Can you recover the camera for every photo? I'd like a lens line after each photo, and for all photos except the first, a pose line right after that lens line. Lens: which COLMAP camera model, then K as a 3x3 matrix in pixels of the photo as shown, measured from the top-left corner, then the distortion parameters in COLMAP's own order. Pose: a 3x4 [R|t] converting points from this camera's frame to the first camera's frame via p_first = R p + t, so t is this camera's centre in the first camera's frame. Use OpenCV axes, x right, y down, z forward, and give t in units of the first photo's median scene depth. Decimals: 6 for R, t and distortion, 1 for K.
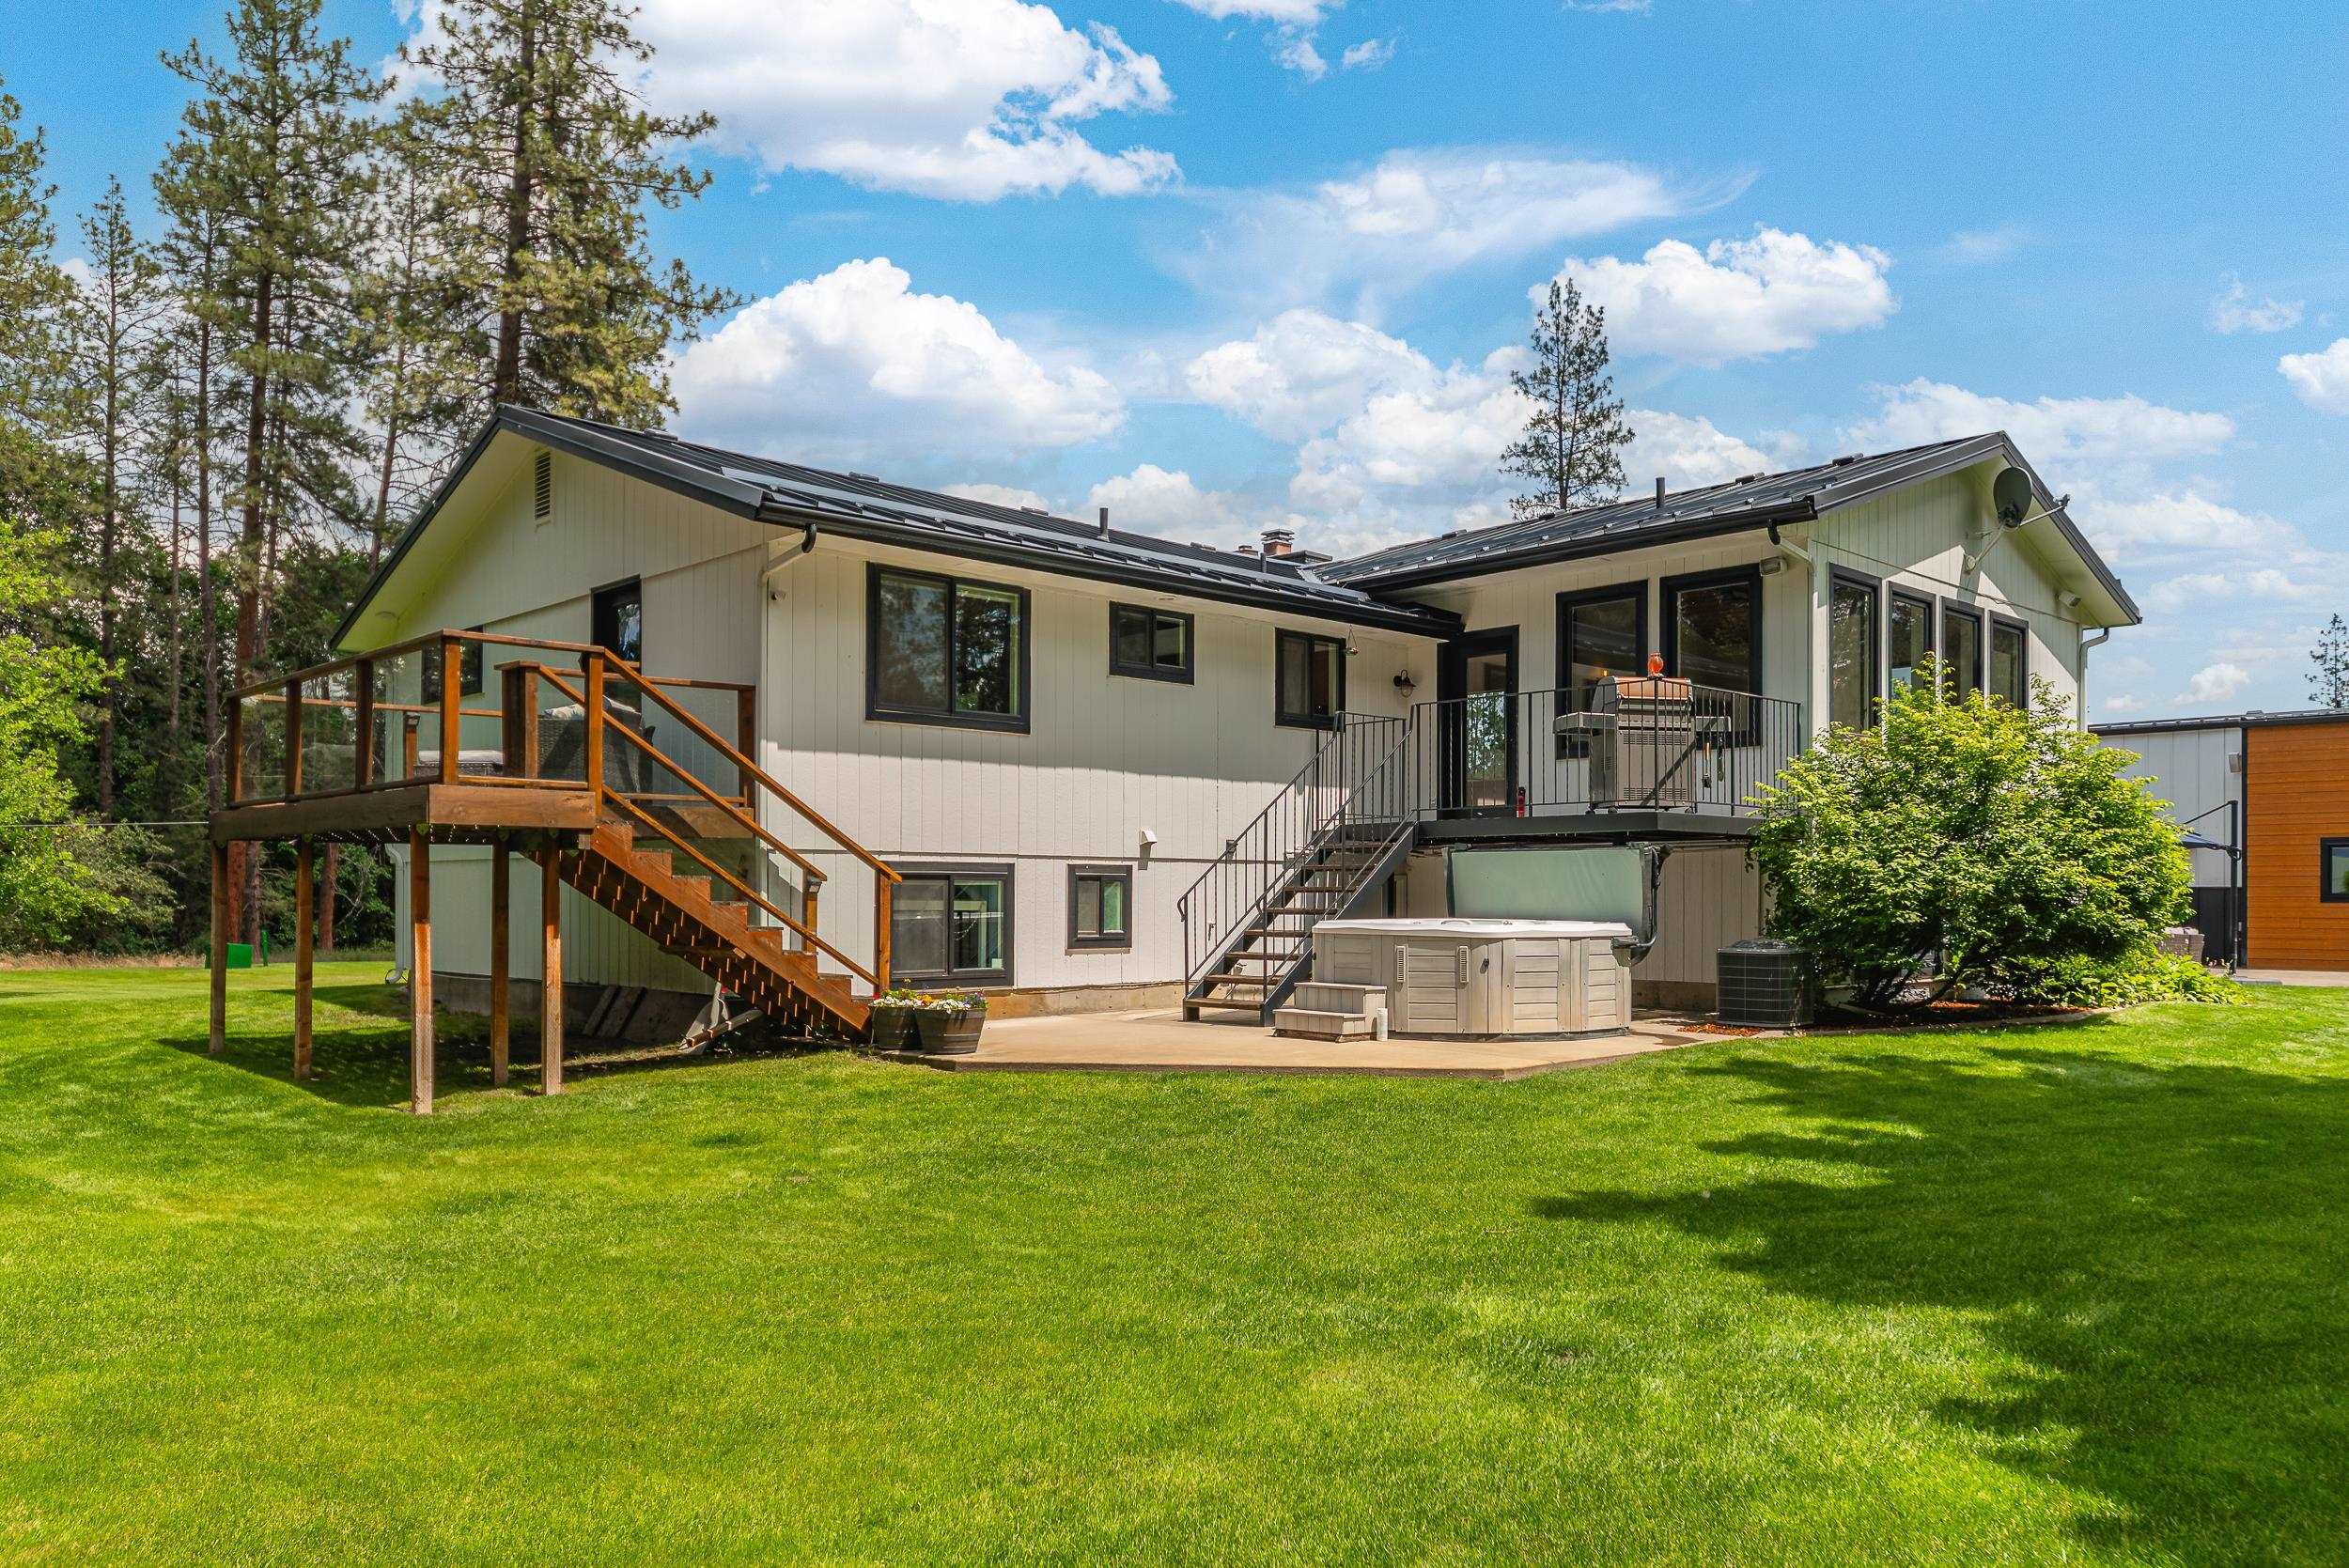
lens RADIAL K [[1619.9, 0, 1174.5], [0, 1619.9, 784.0], [0, 0, 1]] dist [0.000053, 0.000002]
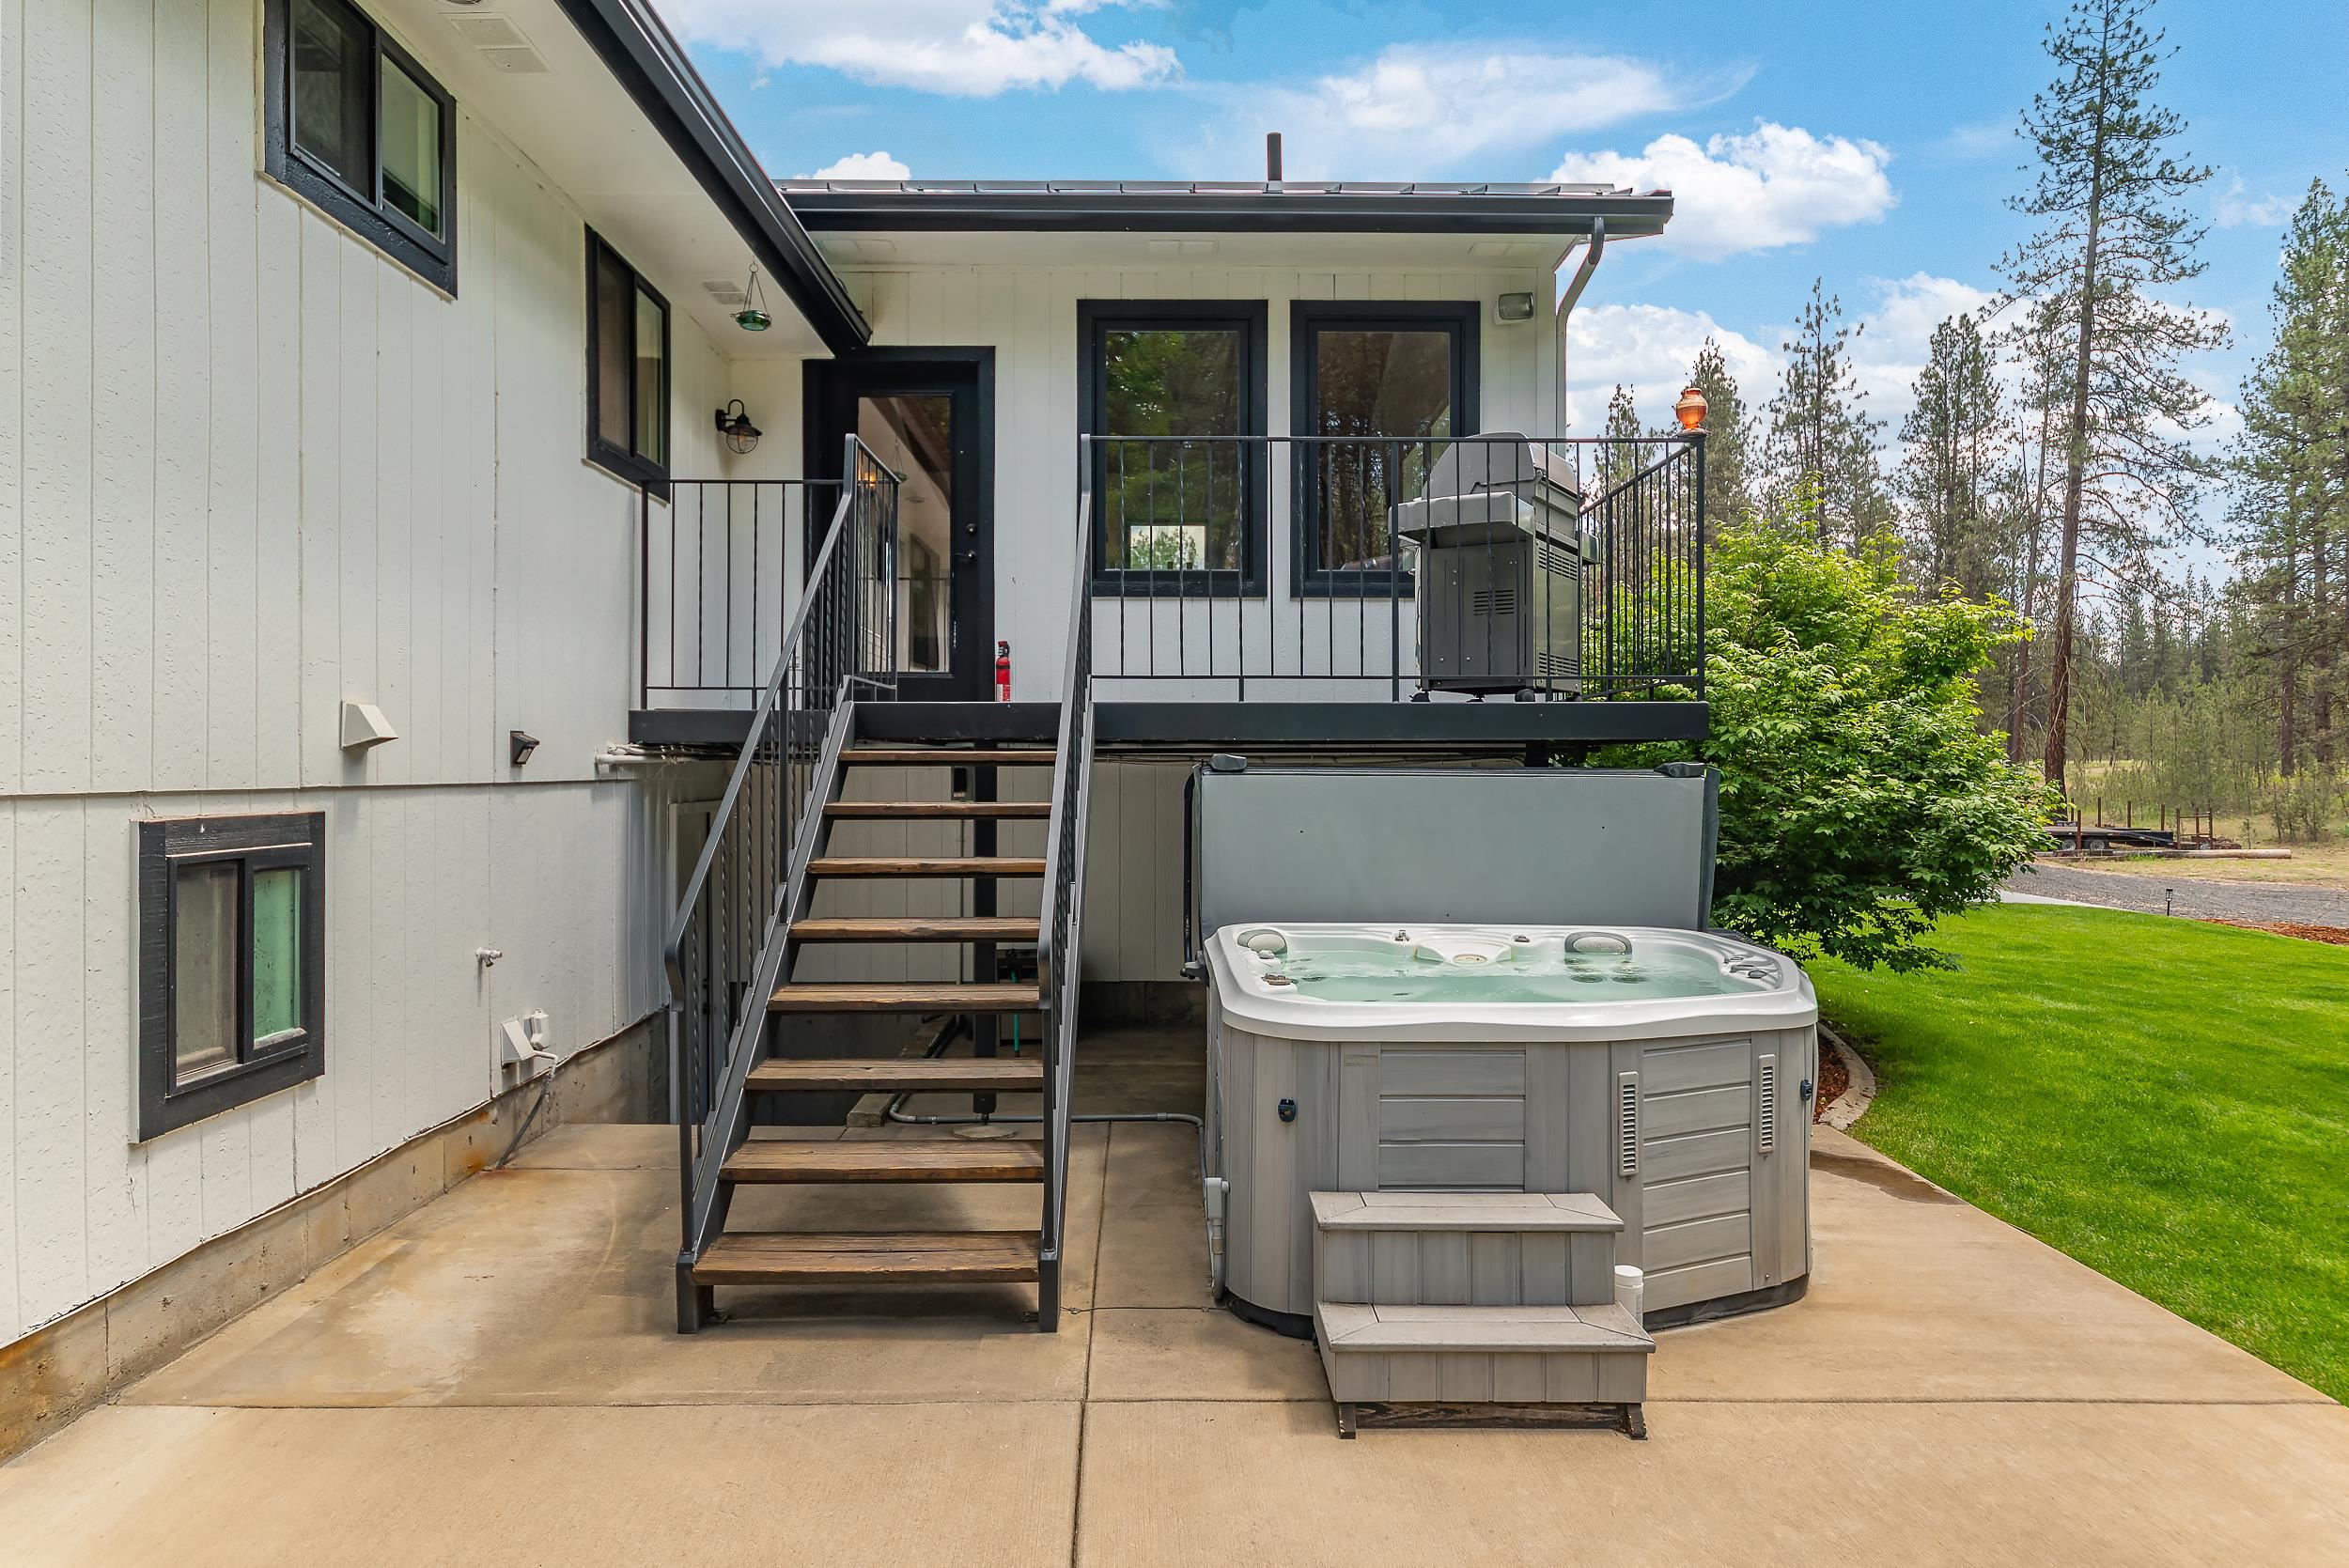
lens RADIAL K [[1435.9, 0, 1174.5], [0, 1435.9, 784.0], [0, 0, 1]] dist [-0.002567, -0.001601]
pose [[0.663308, -0.008145, 0.748303, -0.124175], [-0.049907, 0.997233, 0.055094, 0.021600], [-0.746681, -0.073890, 0.661066, 0.698286]]
